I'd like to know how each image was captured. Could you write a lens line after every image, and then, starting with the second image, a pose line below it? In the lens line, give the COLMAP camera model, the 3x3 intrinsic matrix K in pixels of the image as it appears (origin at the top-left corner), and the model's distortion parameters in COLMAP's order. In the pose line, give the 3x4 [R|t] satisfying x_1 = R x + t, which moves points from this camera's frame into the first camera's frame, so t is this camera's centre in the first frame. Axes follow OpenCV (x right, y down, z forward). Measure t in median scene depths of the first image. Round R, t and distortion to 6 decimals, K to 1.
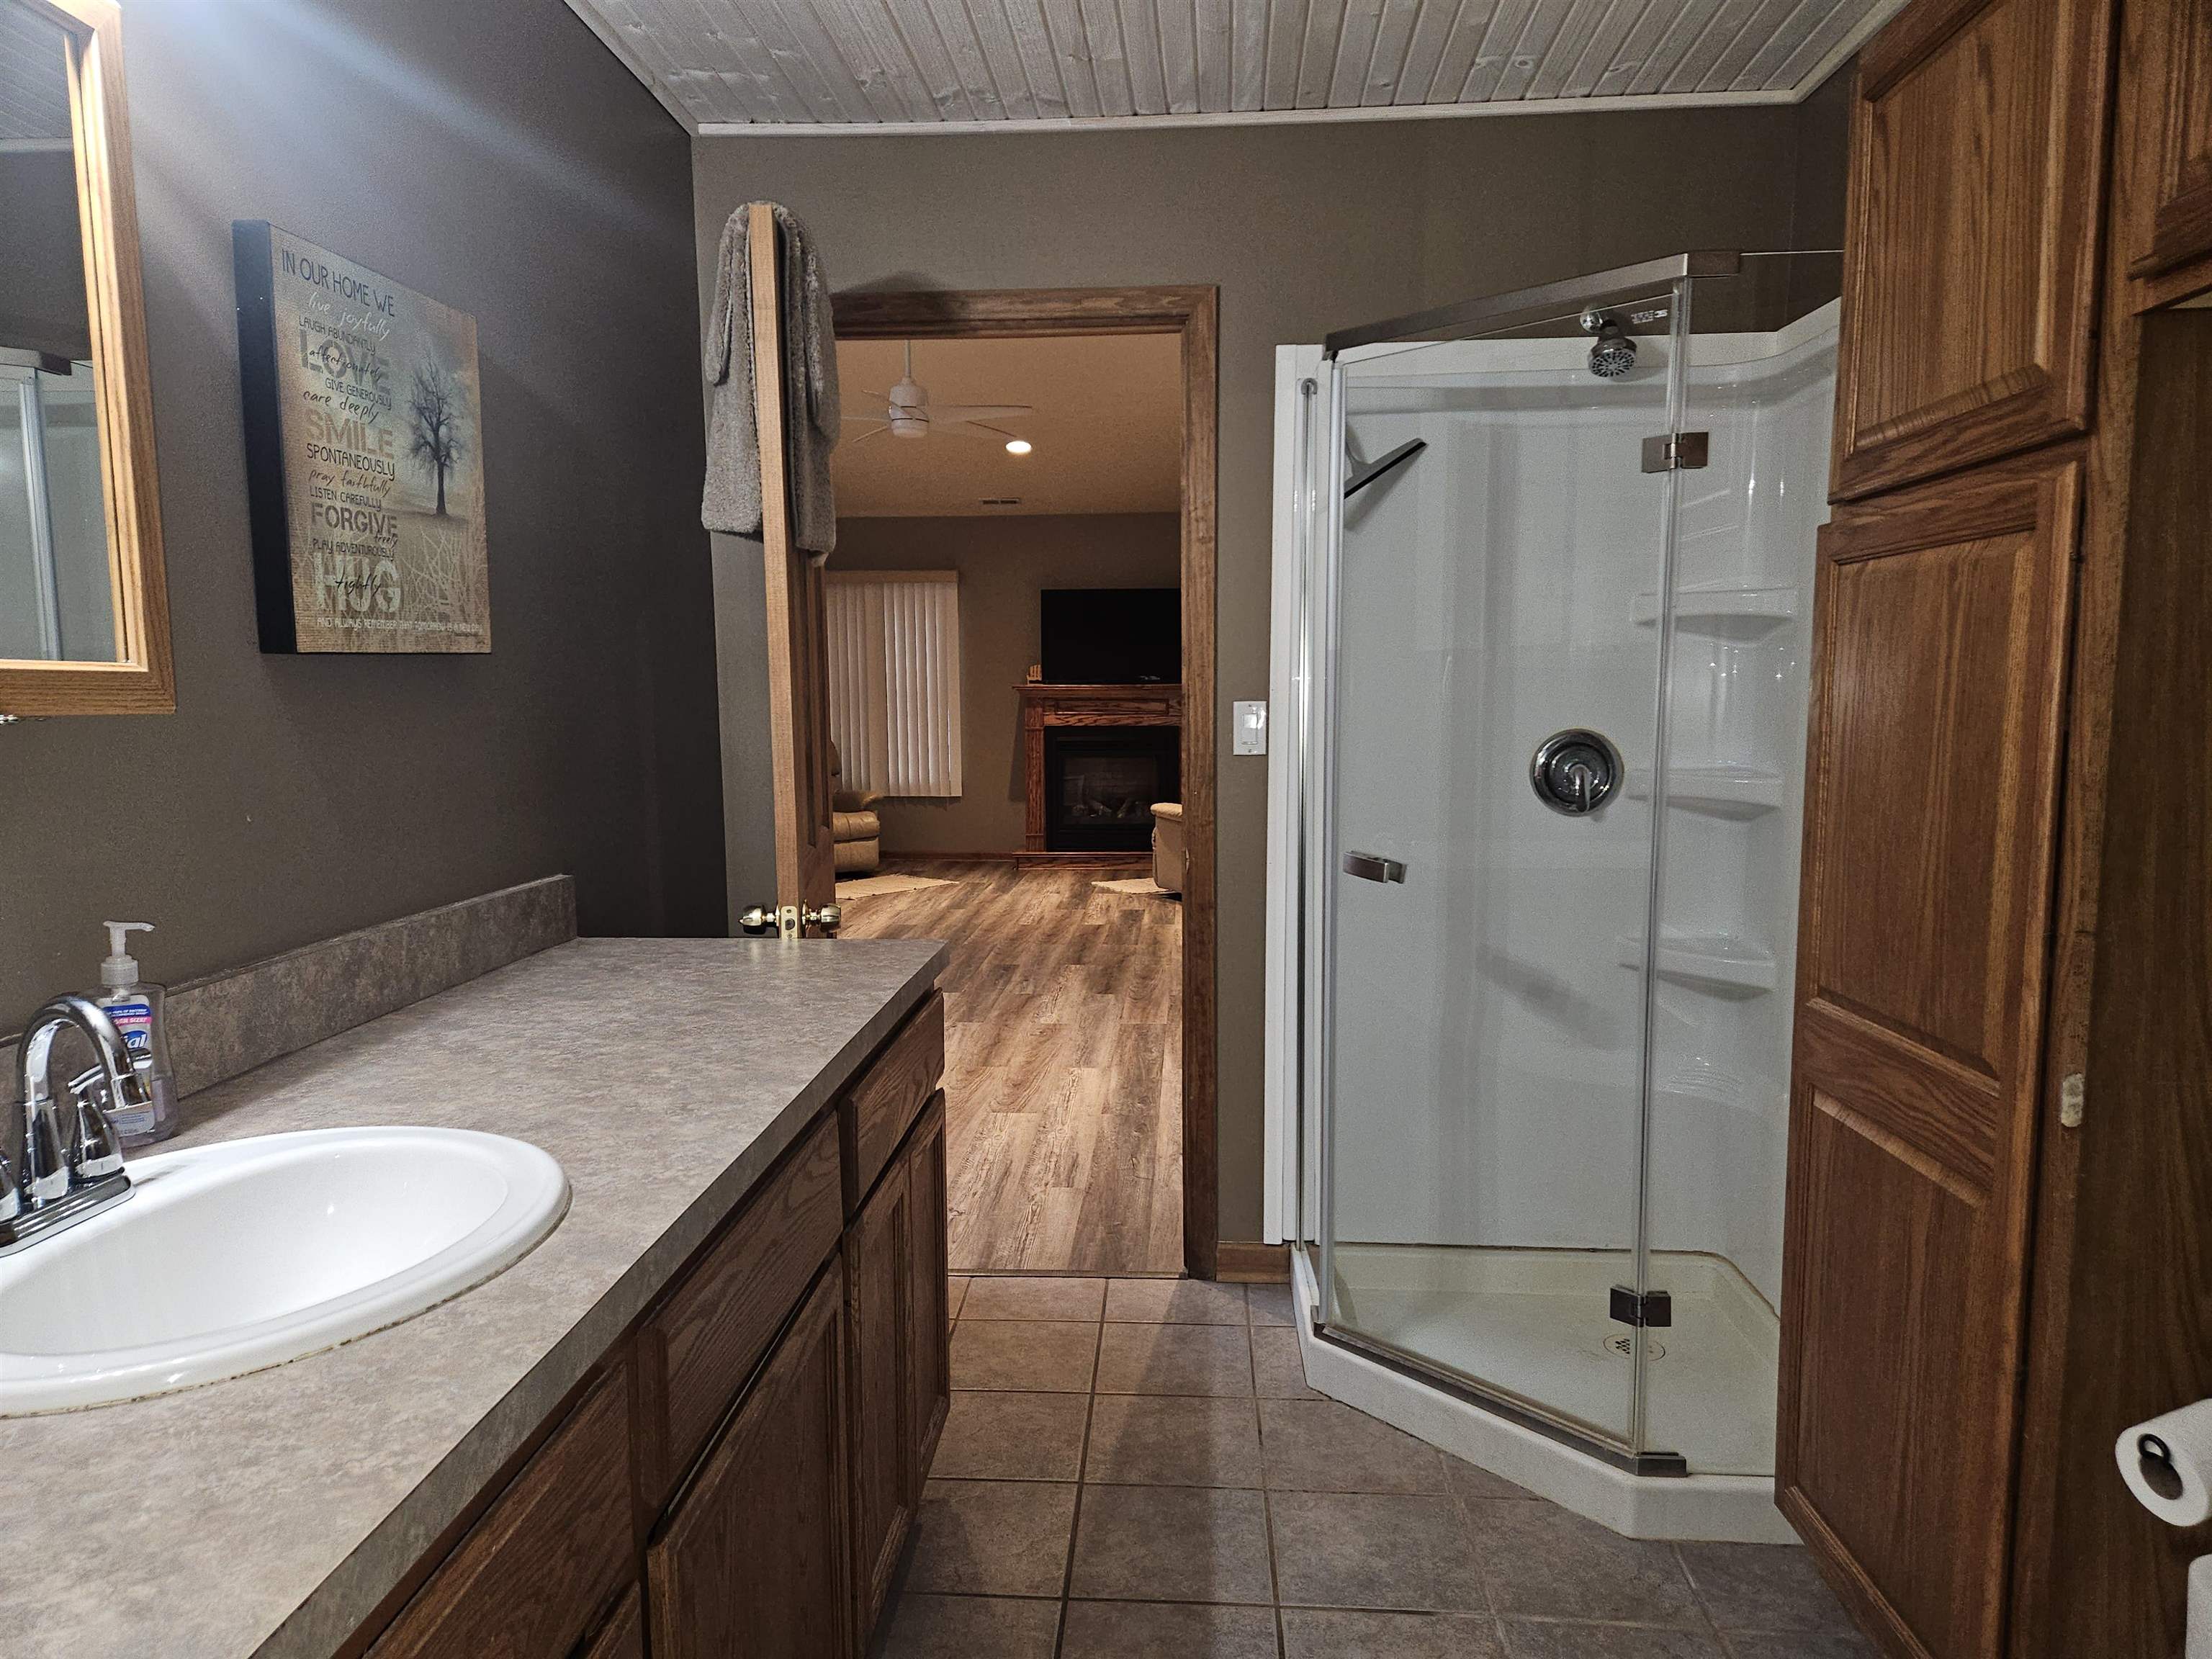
lens RADIAL K [[1474.1, 0, 1104.5], [0, 1474.1, 824.8], [0, 0, 1]] dist [0.067945, -0.042170]
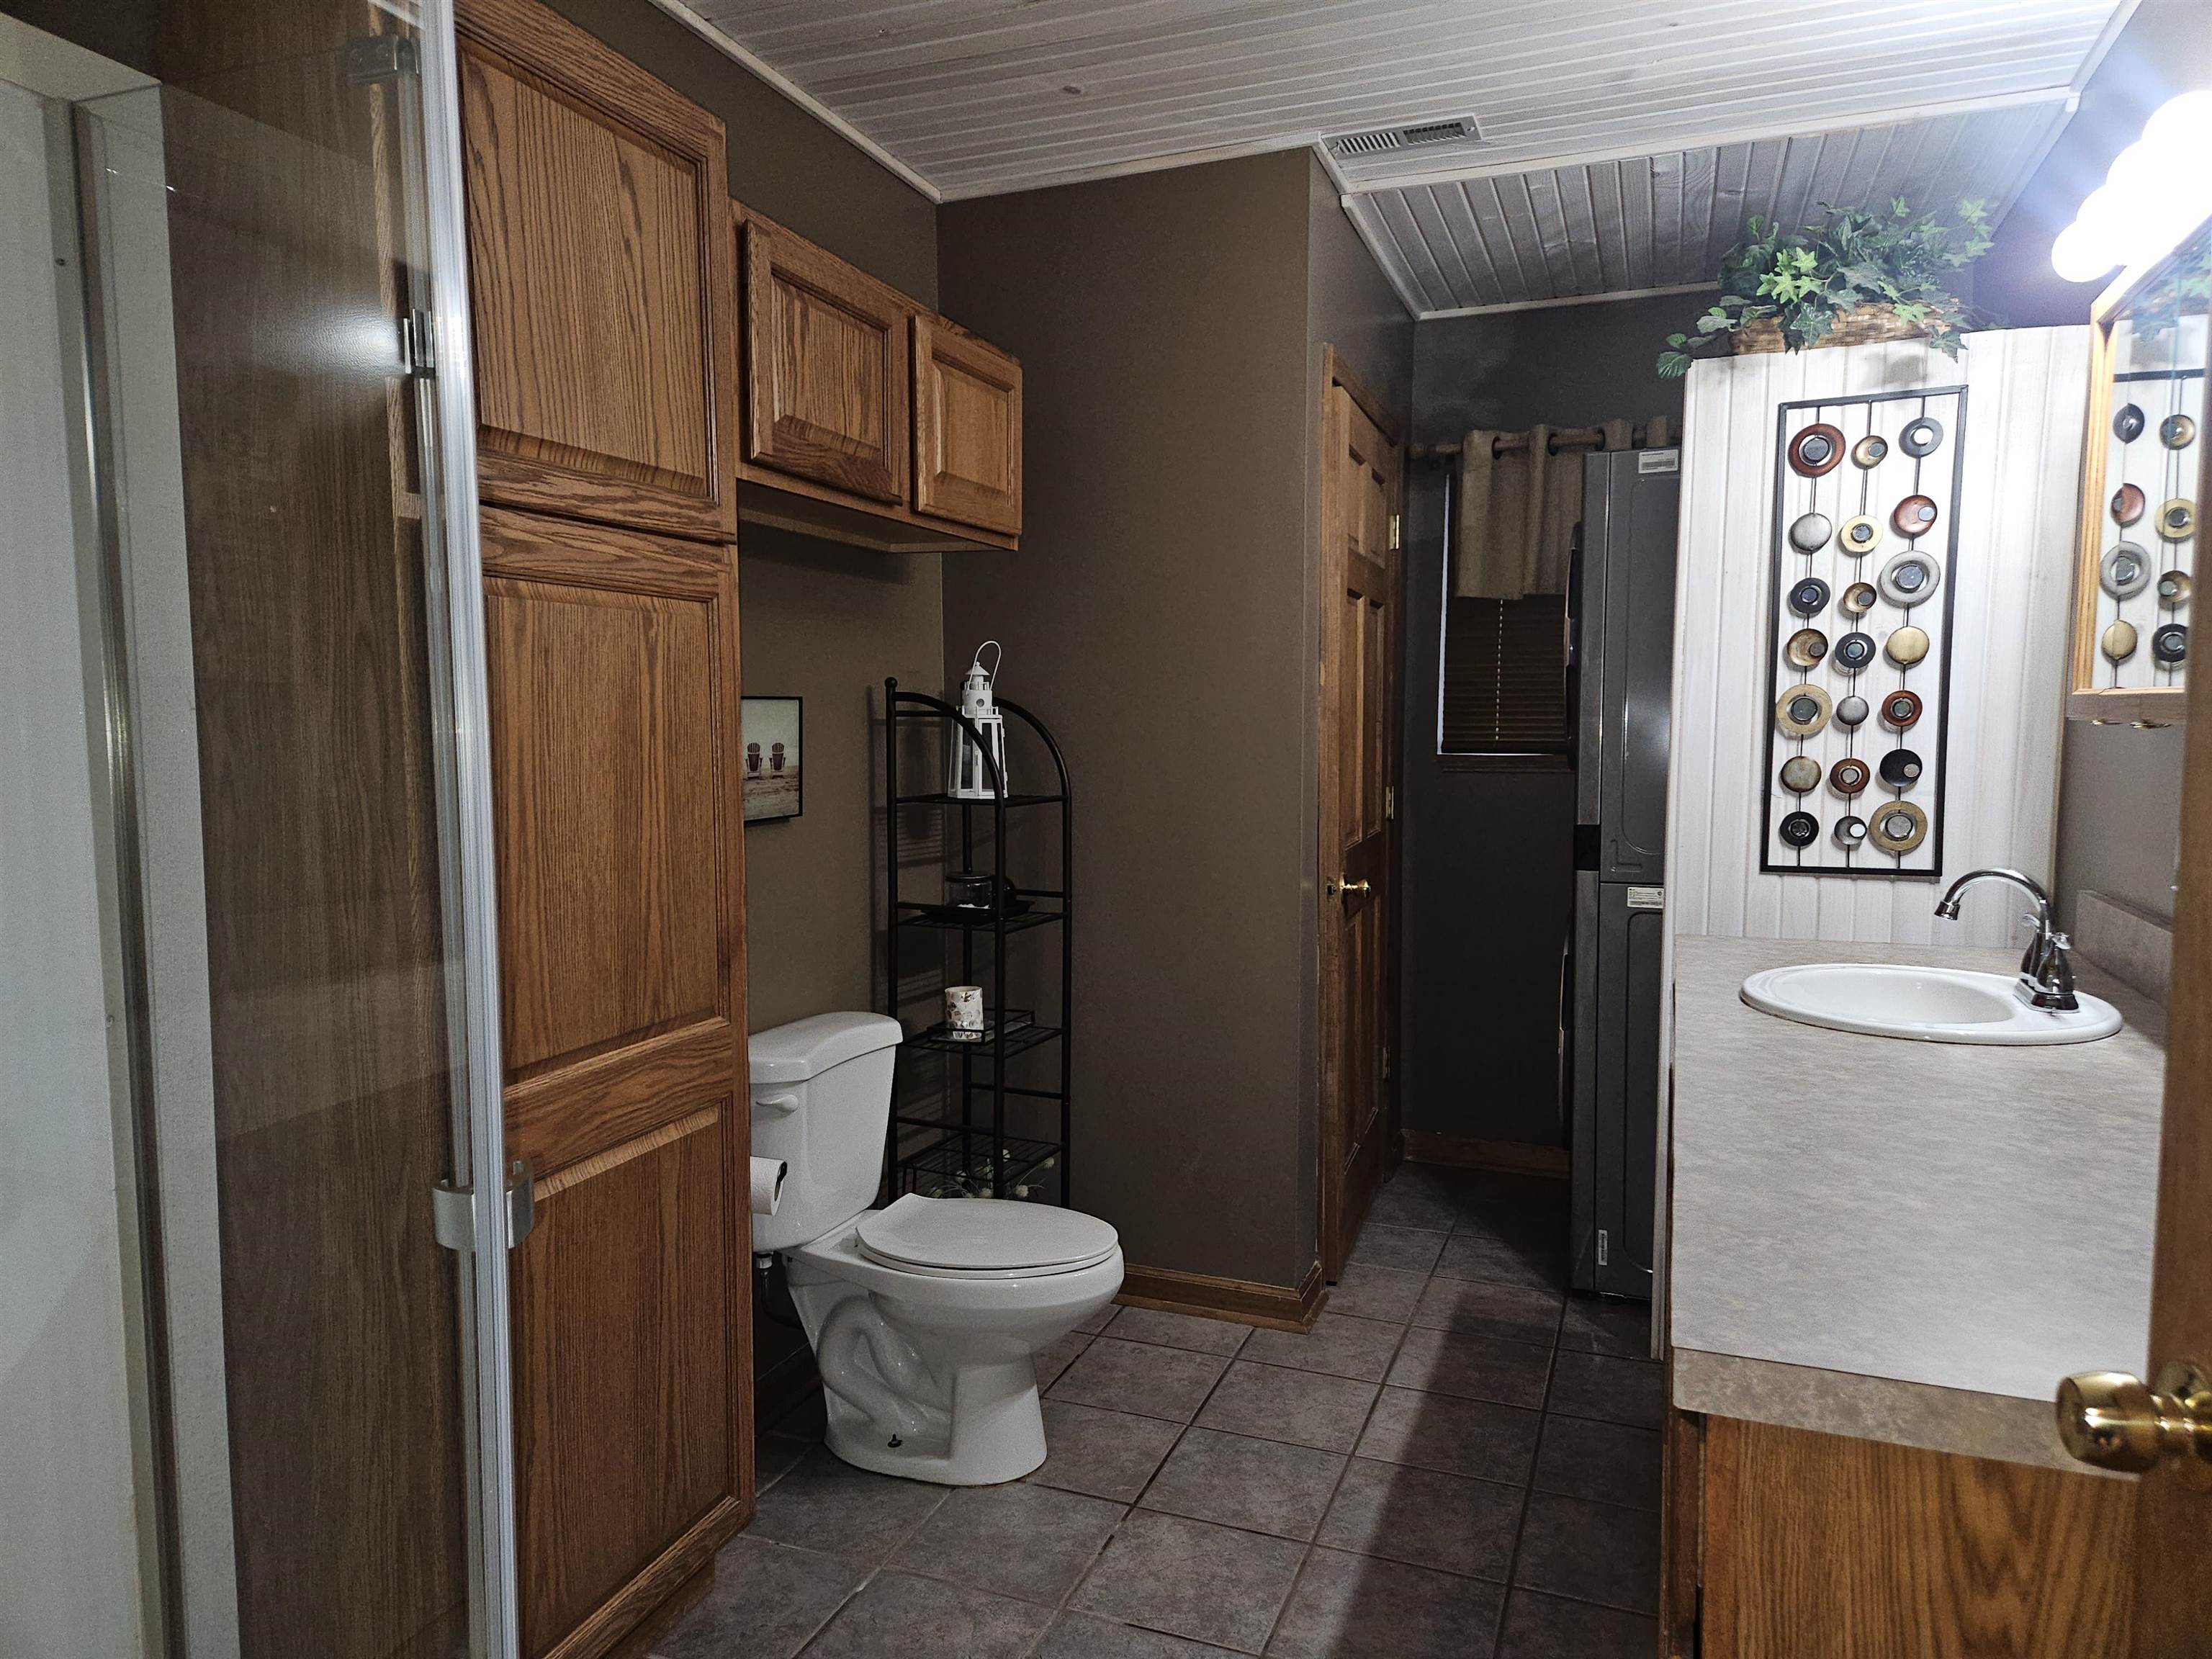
lens RADIAL K [[1474.1, 0, 1113.1], [0, 1474.1, 835.8], [0, 0, 1]] dist [0.067945, -0.042170]
pose [[-0.955230, -0.027718, 0.294564, -0.127395], [0.028611, 0.982282, 0.185212, -0.206623], [-0.294479, 0.185348, -0.937512, 1.998740]]
